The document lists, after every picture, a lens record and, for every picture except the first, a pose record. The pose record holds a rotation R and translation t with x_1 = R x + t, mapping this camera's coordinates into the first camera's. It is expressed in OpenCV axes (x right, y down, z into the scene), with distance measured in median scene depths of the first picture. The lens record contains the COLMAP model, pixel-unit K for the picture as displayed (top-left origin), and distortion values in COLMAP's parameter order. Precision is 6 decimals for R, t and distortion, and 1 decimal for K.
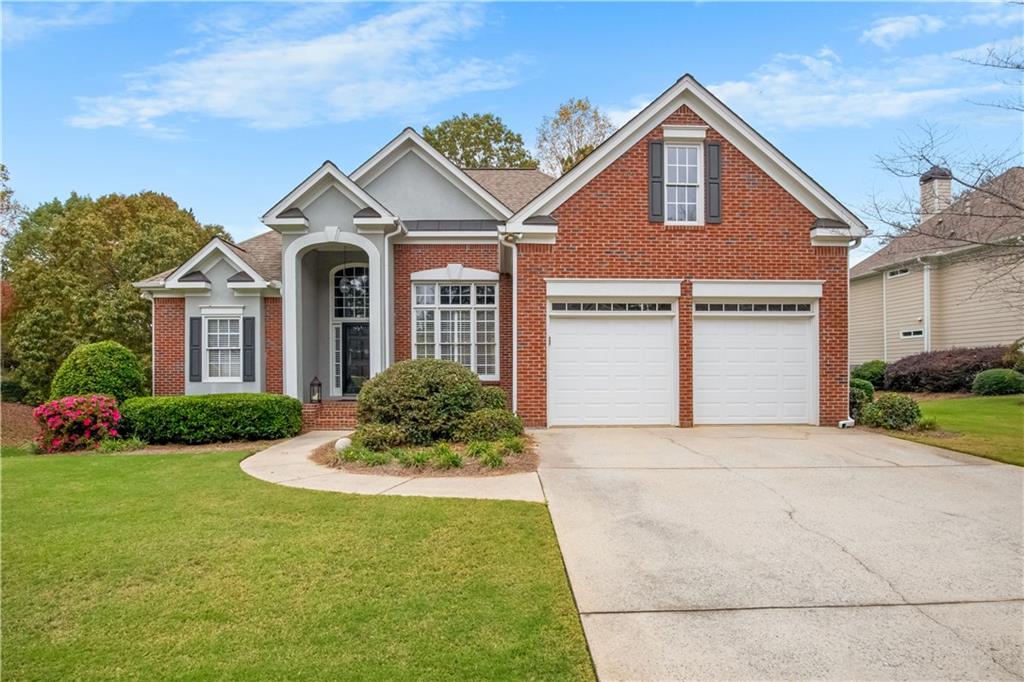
lens RADIAL K [[514.1, 0, 512.0], [0, 514.1, 341.0], [0, 0, 1]] dist [0.002343, 0.000023]
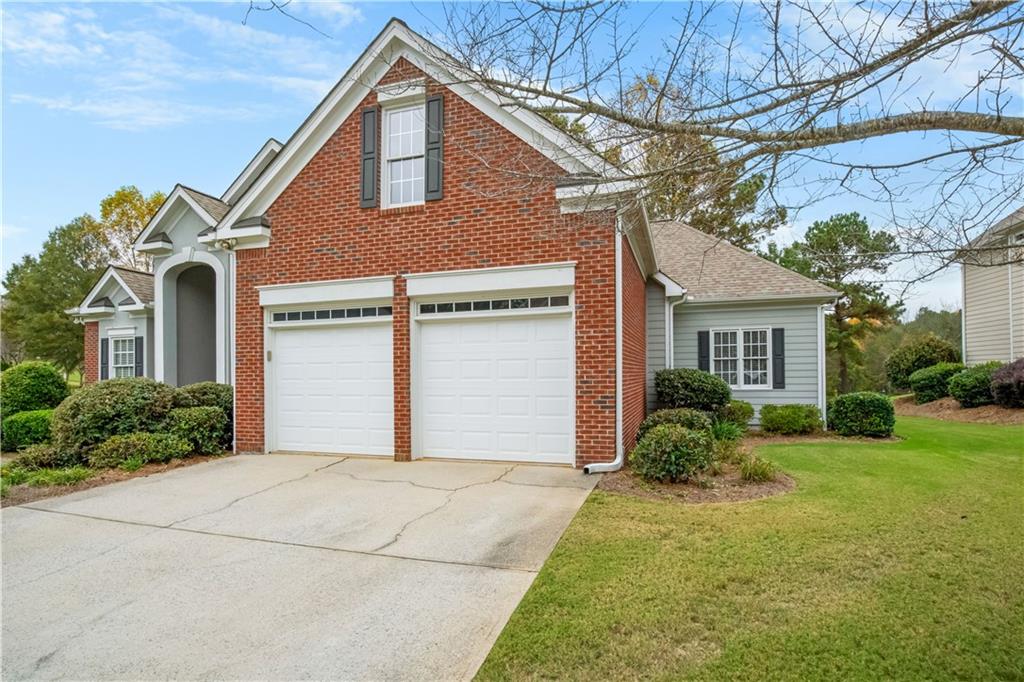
lens RADIAL K [[527.3, 0, 520.5], [0, 527.3, 334.4], [0, 0, 1]] dist [-0.004849, -0.000739]
pose [[0.933440, -0.036895, -0.356831, 0.779778], [0.036359, 0.999305, -0.008213, -0.014181], [0.356886, -0.005307, 0.934133, 0.295705]]
